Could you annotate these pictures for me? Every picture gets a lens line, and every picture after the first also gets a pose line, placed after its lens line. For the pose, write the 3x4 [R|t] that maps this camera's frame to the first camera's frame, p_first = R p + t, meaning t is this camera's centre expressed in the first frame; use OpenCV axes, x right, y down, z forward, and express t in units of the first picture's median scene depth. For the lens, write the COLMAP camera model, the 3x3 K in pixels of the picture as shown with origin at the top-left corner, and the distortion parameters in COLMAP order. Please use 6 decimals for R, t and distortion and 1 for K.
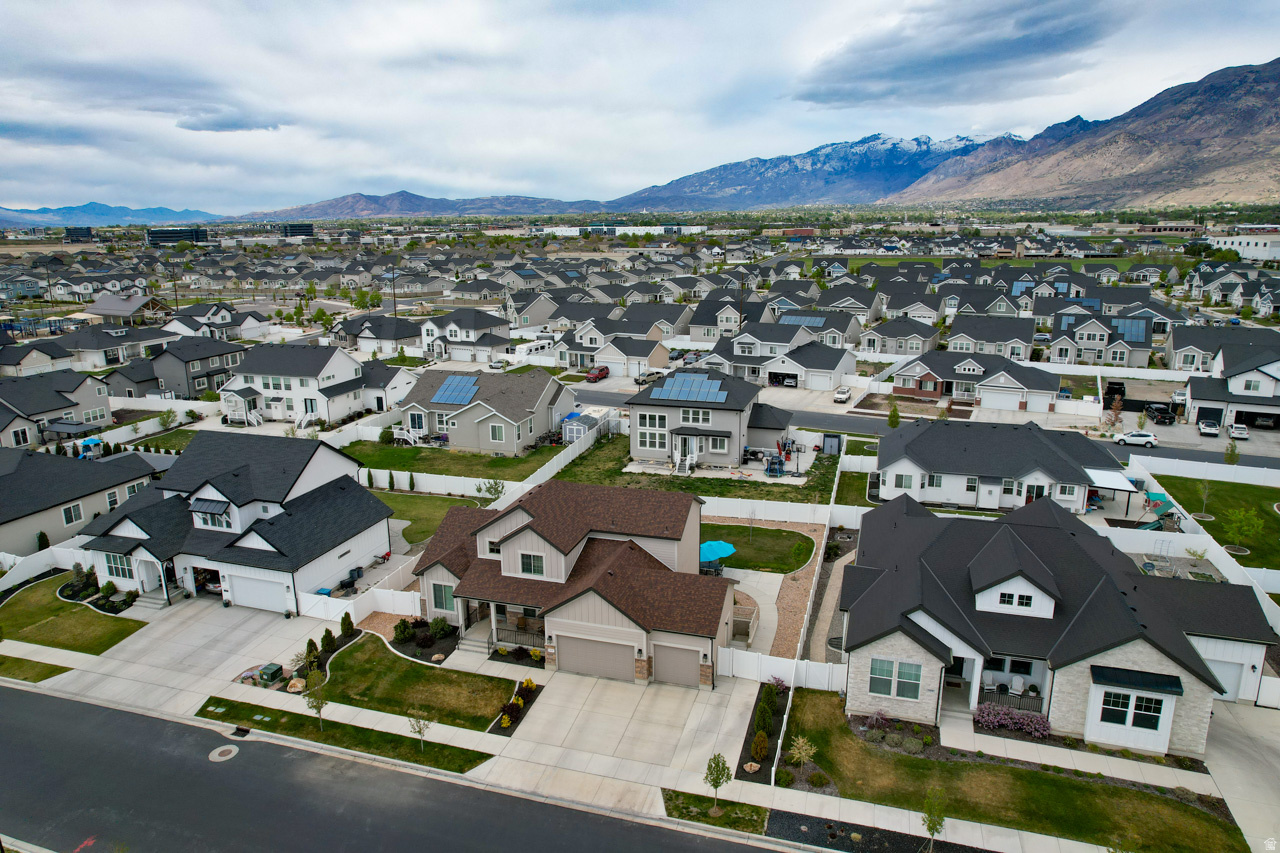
lens RADIAL K [[816.3, 0, 641.0], [0, 816.3, 420.5], [0, 0, 1]] dist [-0.077140, 0.071348]
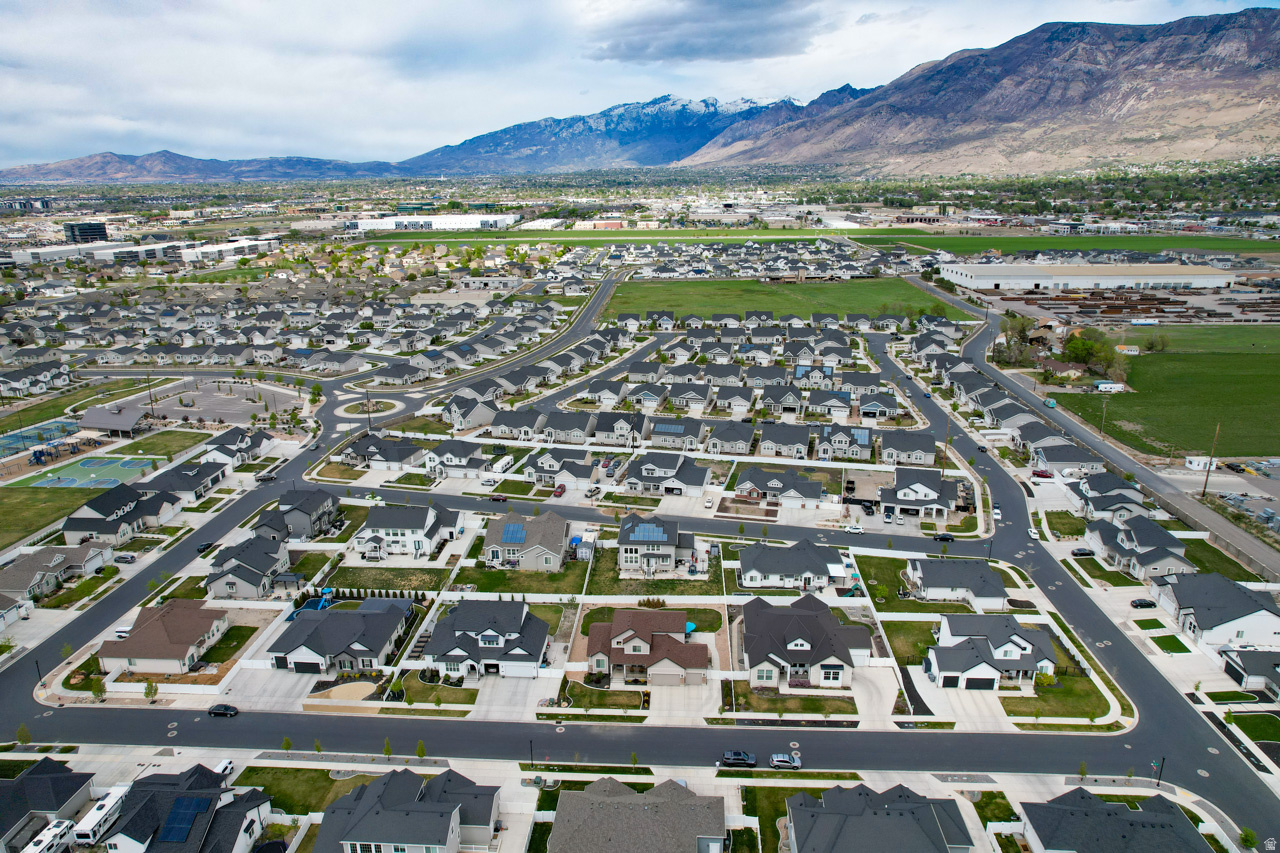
lens RADIAL K [[816.3, 0, 639.6], [0, 816.3, 418.8], [0, 0, 1]] dist [-0.077140, 0.071348]
pose [[0.971389, -0.065959, 0.228150, -0.615780], [0.055411, 0.997091, 0.052341, -0.655342], [-0.230938, -0.038202, 0.972218, -1.454800]]
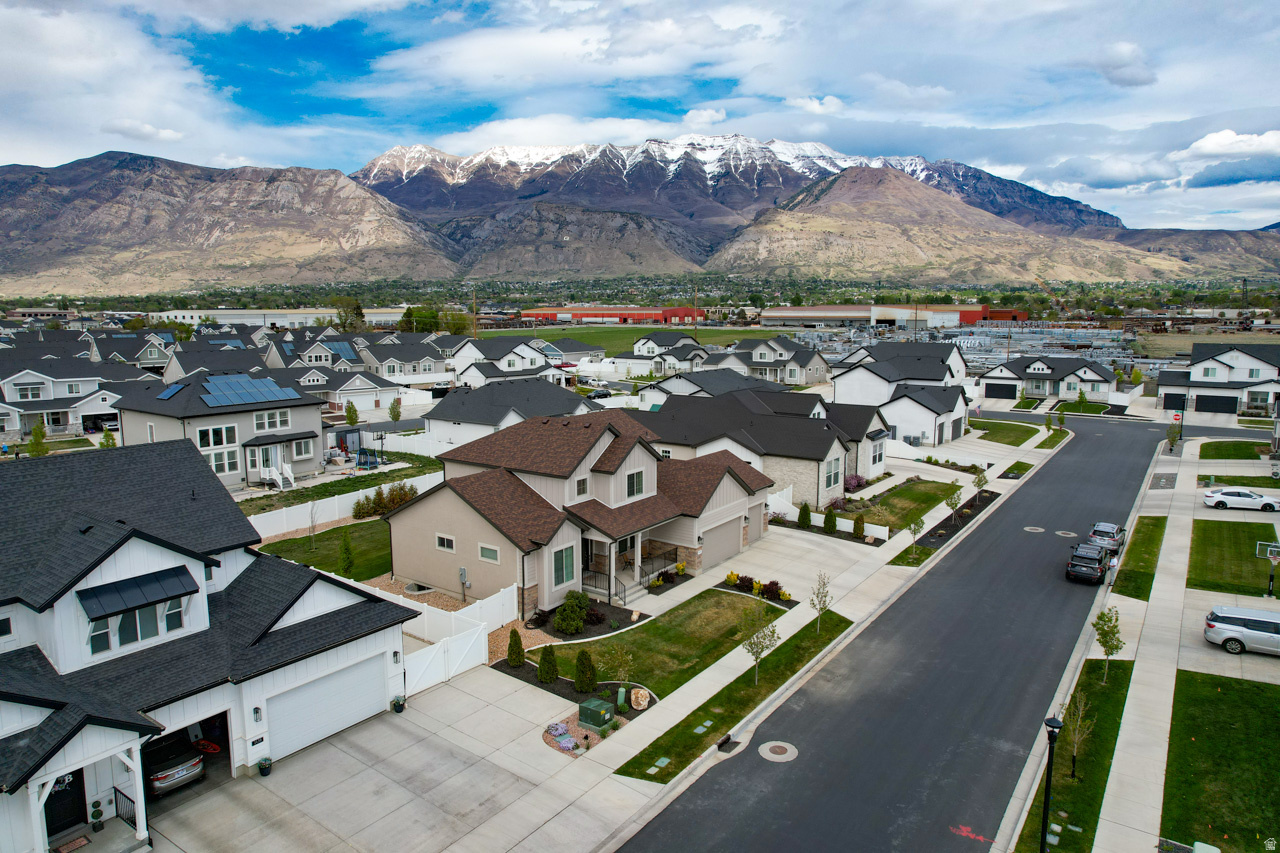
lens RADIAL K [[816.3, 0, 637.8], [0, 816.3, 425.4], [0, 0, 1]] dist [-0.077140, 0.071348]
pose [[0.316910, -0.125815, 0.940074, -0.848494], [0.225784, 0.972676, 0.054064, 0.057703], [-0.921189, 0.195120, 0.336658, 0.595200]]
